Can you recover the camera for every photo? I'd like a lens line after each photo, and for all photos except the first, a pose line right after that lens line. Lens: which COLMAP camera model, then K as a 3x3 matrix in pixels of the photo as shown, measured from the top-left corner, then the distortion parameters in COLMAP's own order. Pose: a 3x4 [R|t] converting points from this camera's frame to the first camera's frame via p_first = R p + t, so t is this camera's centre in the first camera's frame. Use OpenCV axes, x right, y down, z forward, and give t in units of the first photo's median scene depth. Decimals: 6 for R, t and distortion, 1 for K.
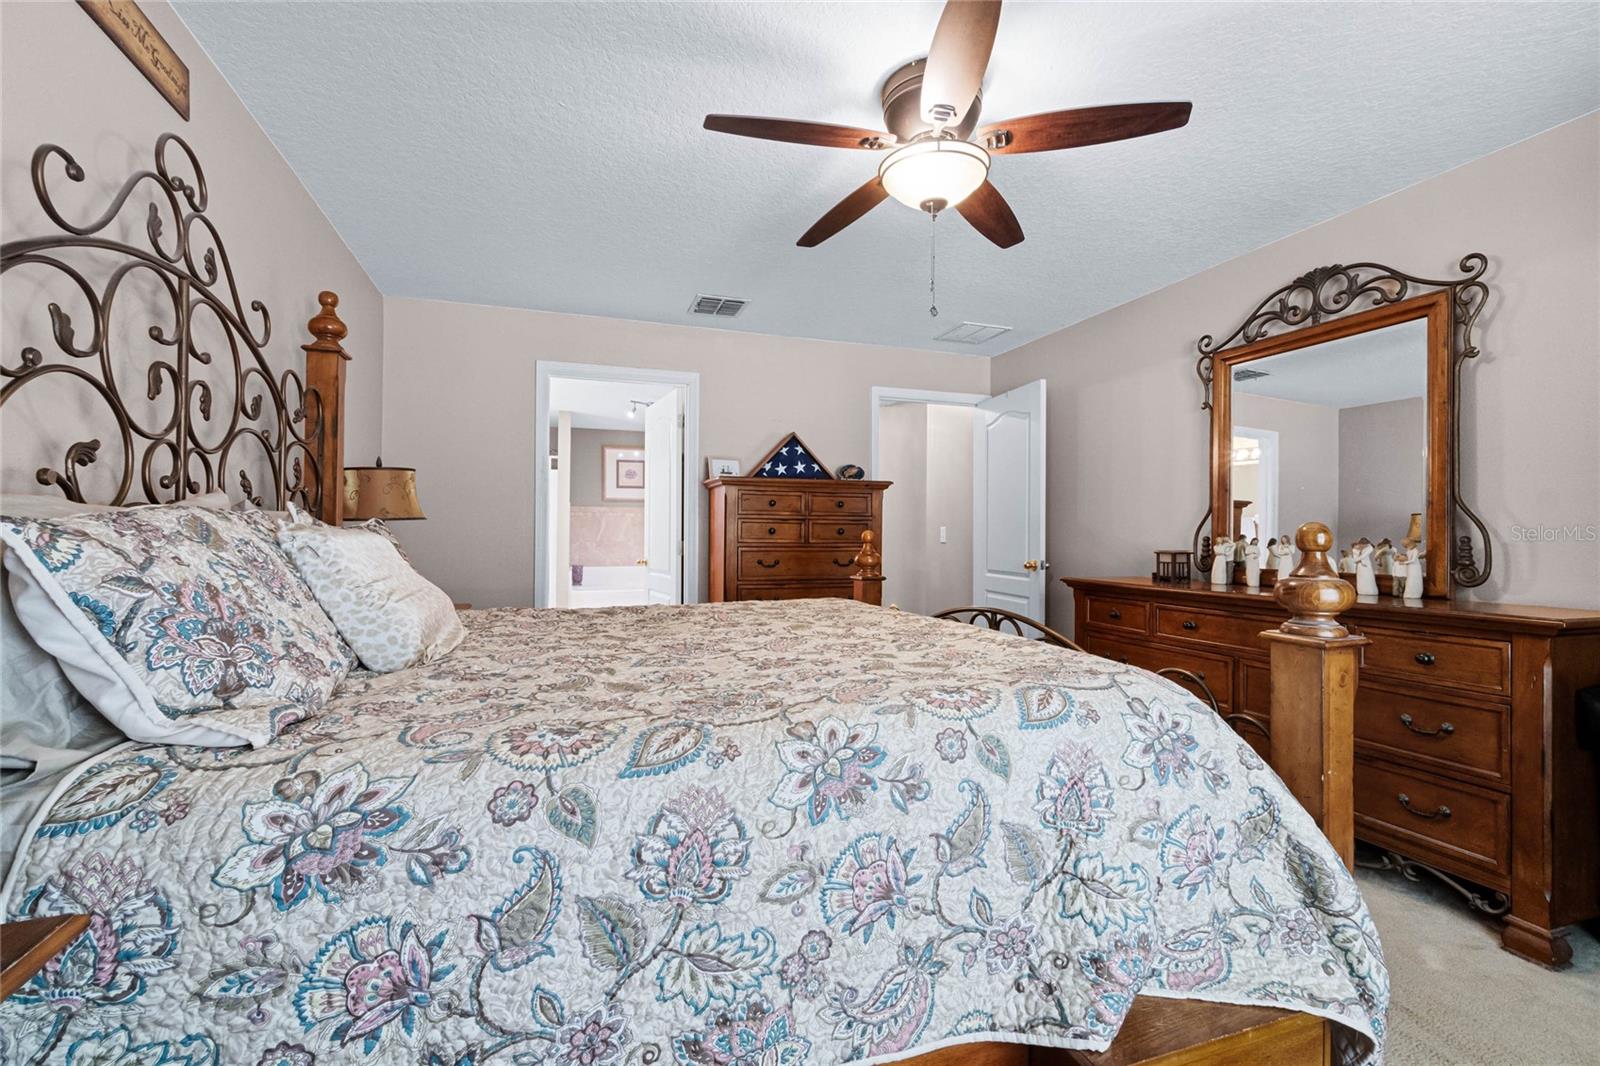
lens RADIAL K [[681.7, 0, 801.7], [0, 681.7, 532.2], [0, 0, 1]] dist [-0.000696, 0.000453]
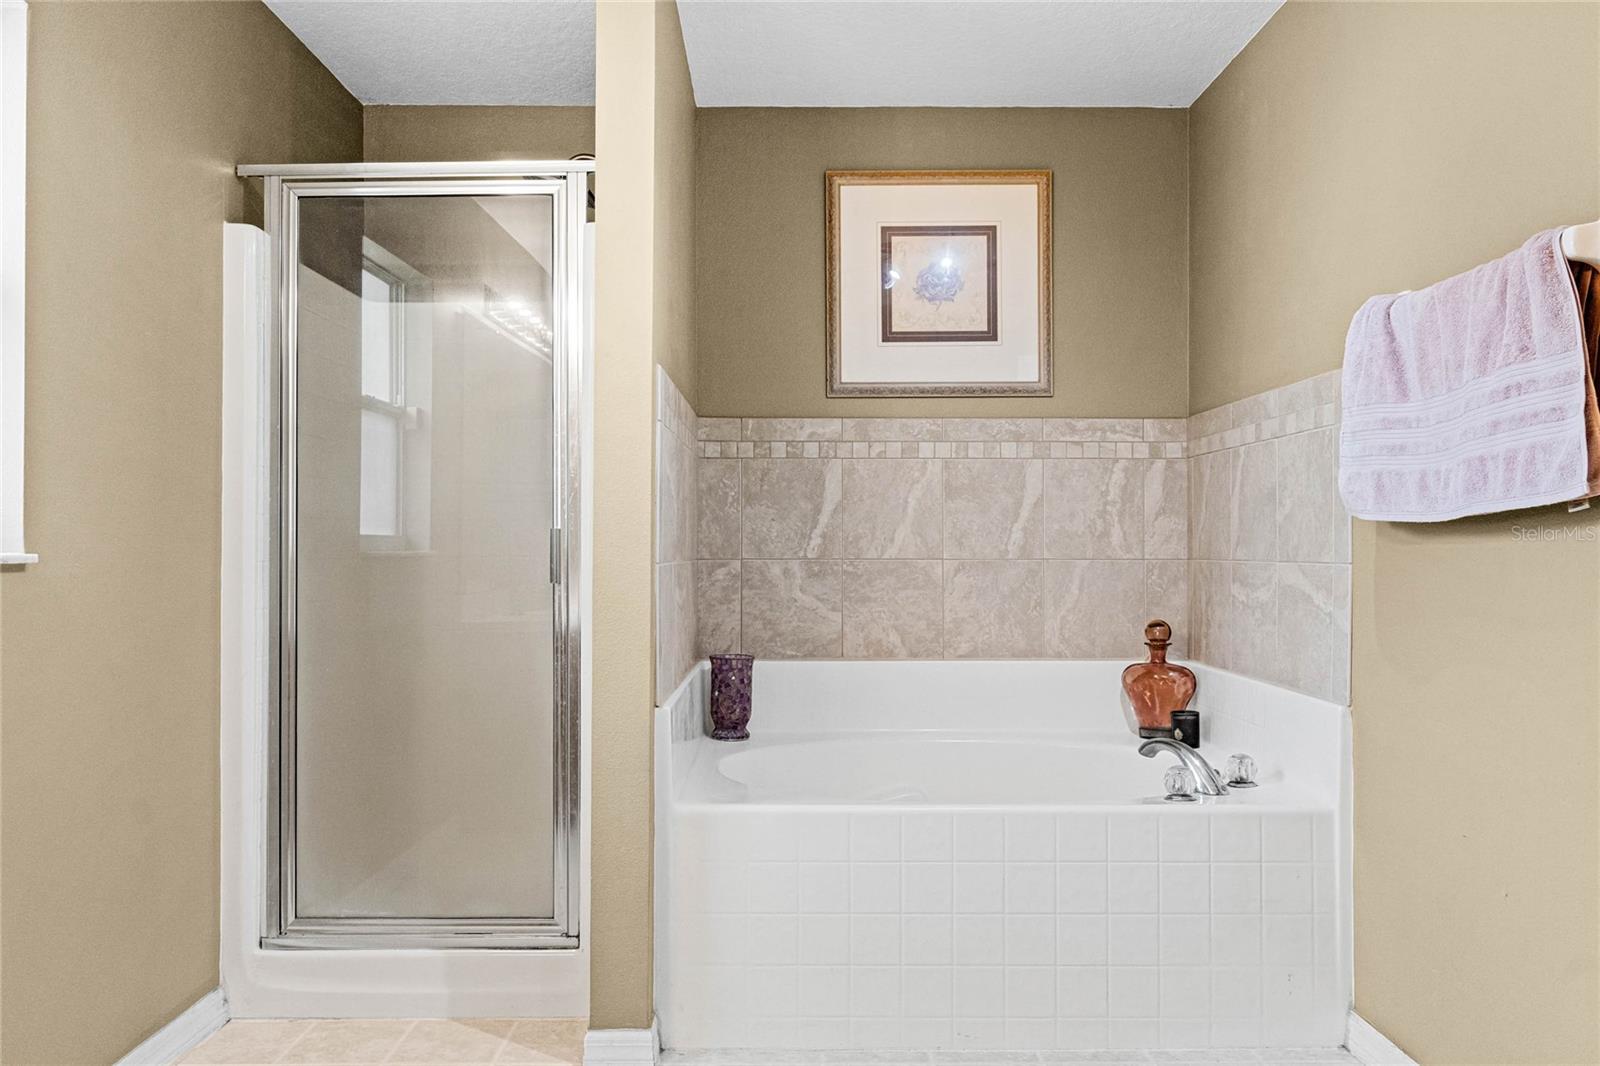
lens RADIAL K [[1136.4, 0, 798.7], [0, 1136.4, 538.2], [0, 0, 1]] dist [0.008279, -0.001226]
pose [[0.946144, -0.011299, -0.323548, -0.166038], [0.010538, 0.999936, -0.004102, 0.009492], [0.323573, 0.000471, 0.946203, 0.592976]]
